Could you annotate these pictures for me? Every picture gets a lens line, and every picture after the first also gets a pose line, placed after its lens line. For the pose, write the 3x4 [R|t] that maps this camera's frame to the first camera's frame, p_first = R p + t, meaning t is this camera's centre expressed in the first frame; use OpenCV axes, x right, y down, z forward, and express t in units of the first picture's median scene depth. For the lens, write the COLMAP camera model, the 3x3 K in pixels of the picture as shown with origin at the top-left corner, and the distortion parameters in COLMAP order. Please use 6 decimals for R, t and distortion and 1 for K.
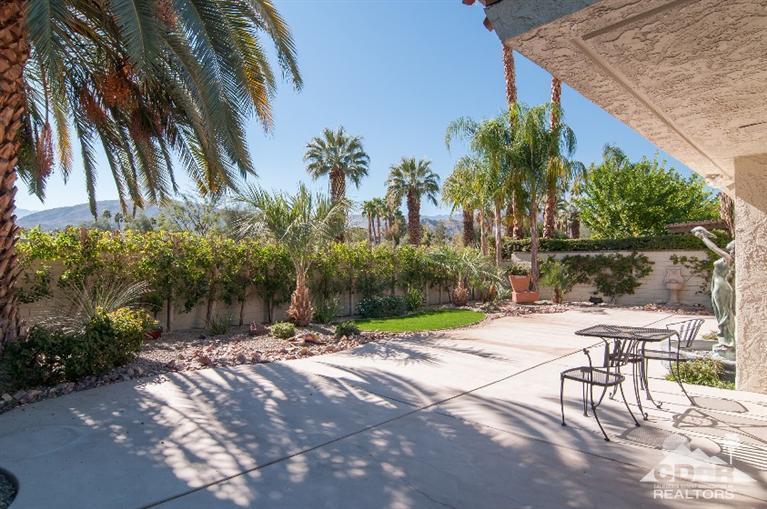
lens RADIAL K [[453.4, 0, 384.1], [0, 453.4, 258.7], [0, 0, 1]] dist [-0.000278, -0.002272]
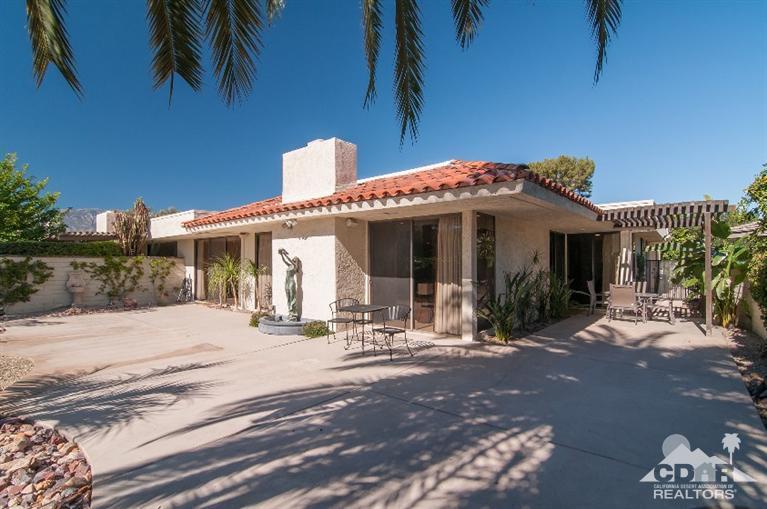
lens RADIAL K [[372.5, 0, 385.5], [0, 372.5, 263.2], [0, 0, 1]] dist [0.002064, -0.000292]
pose [[-0.102551, 0.001836, 0.994726, -0.373948], [-0.005410, 0.999982, -0.002403, -0.005449], [-0.994713, -0.005627, -0.102539, 0.414060]]
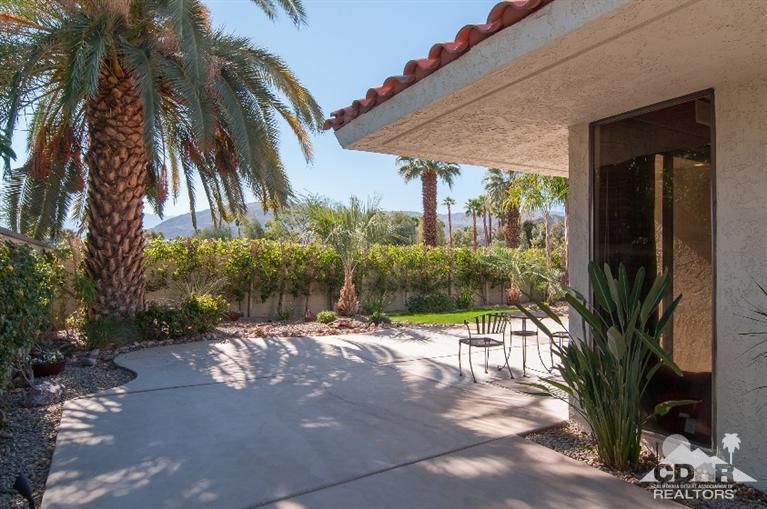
lens RADIAL K [[495.3, 0, 383.5], [0, 495.3, 254.5], [0, 0, 1]] dist [0.000048, 0.000733]
pose [[0.969422, -0.002288, -0.245390, 0.191502], [-0.000631, 0.999930, -0.011816, 0.000690], [0.245400, 0.011609, 0.969352, -0.211121]]
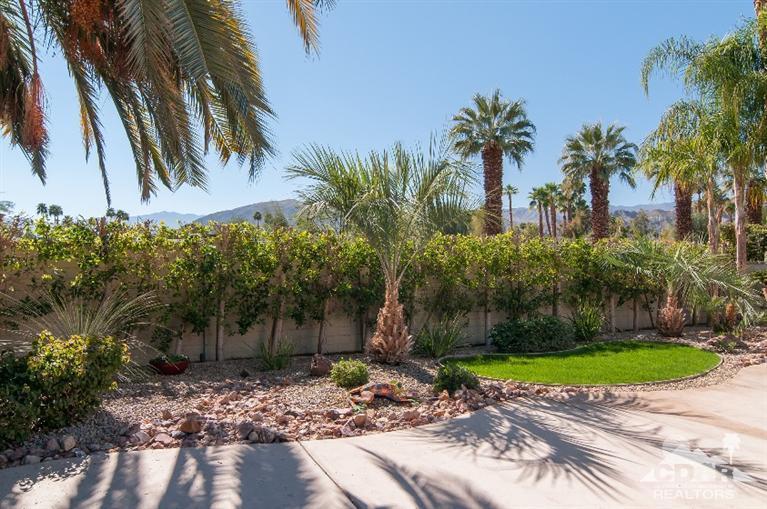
lens RADIAL K [[530.7, 0, 379.6], [0, 530.7, 261.4], [0, 0, 1]] dist [0.001253, -0.000833]
pose [[0.944099, -0.001475, -0.329658, 0.040853], [0.001188, 0.999999, -0.001073, 0.003798], [0.329659, 0.000622, 0.944100, 0.233934]]
